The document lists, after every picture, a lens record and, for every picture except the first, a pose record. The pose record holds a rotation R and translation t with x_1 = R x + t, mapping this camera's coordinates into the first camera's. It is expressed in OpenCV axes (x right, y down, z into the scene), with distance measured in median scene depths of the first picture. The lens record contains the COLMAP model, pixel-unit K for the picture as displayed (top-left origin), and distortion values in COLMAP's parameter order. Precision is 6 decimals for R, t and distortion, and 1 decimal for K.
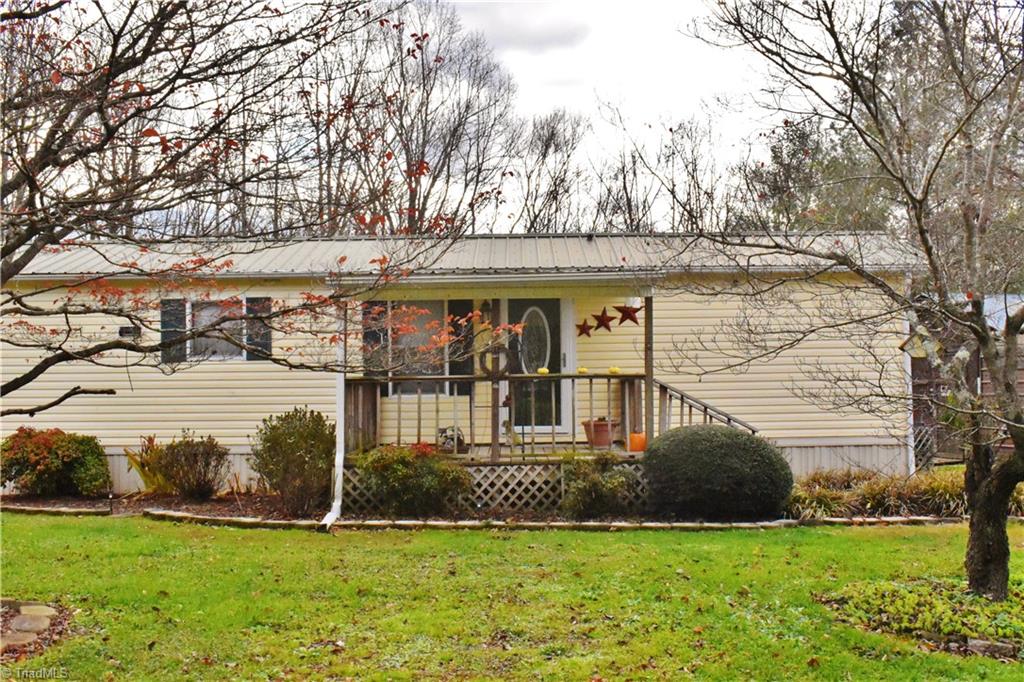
lens RADIAL K [[1108.4, 0, 512.0], [0, 1108.4, 341.0], [0, 0, 1]] dist [-0.056003, -0.025759]
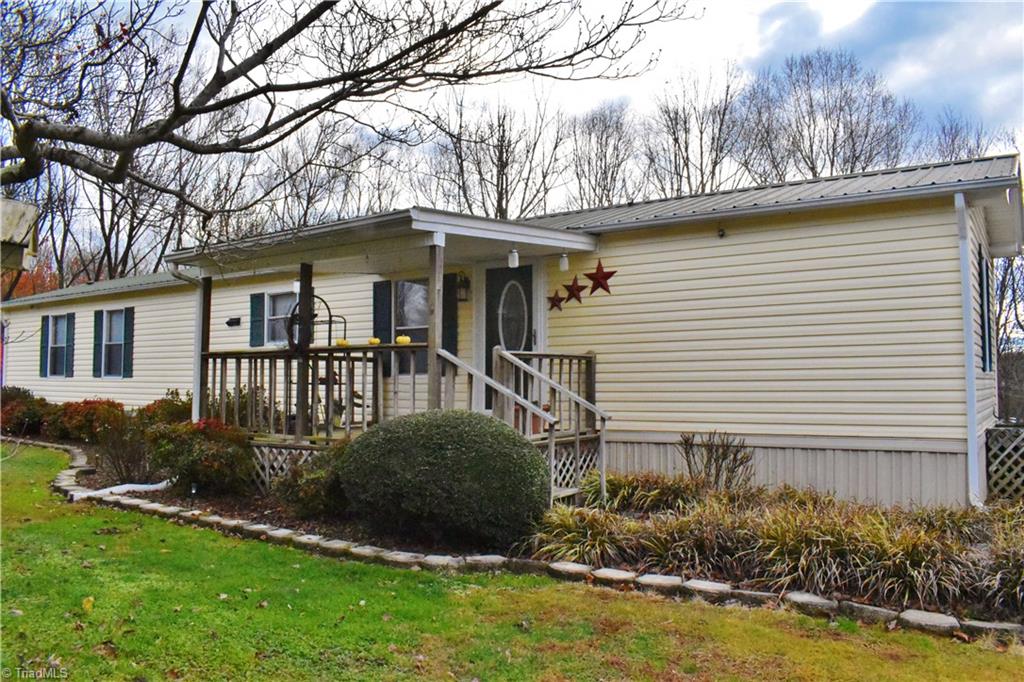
lens RADIAL K [[806.2, 0, 512.0], [0, 806.2, 341.0], [0, 0, 1]] dist [-0.092218, 0.011454]
pose [[0.828536, -0.018813, -0.559619, 0.486085], [0.017748, 0.999816, -0.007335, 0.030120], [0.559654, -0.003855, 0.828717, 0.561909]]
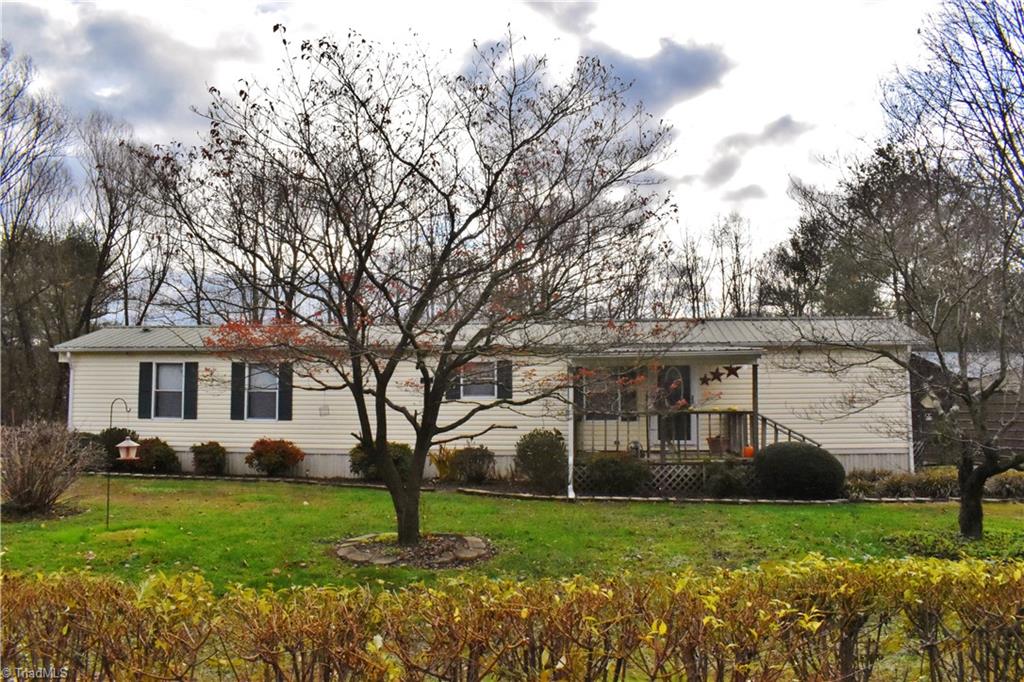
lens RADIAL K [[806.2, 0, 512.0], [0, 806.2, 341.0], [0, 0, 1]] dist [-0.092218, 0.011454]
pose [[0.995413, 0.000853, -0.095670, -0.127562], [-0.004358, 0.999327, -0.036427, -0.030288], [0.095574, 0.036677, 0.994746, -0.238994]]
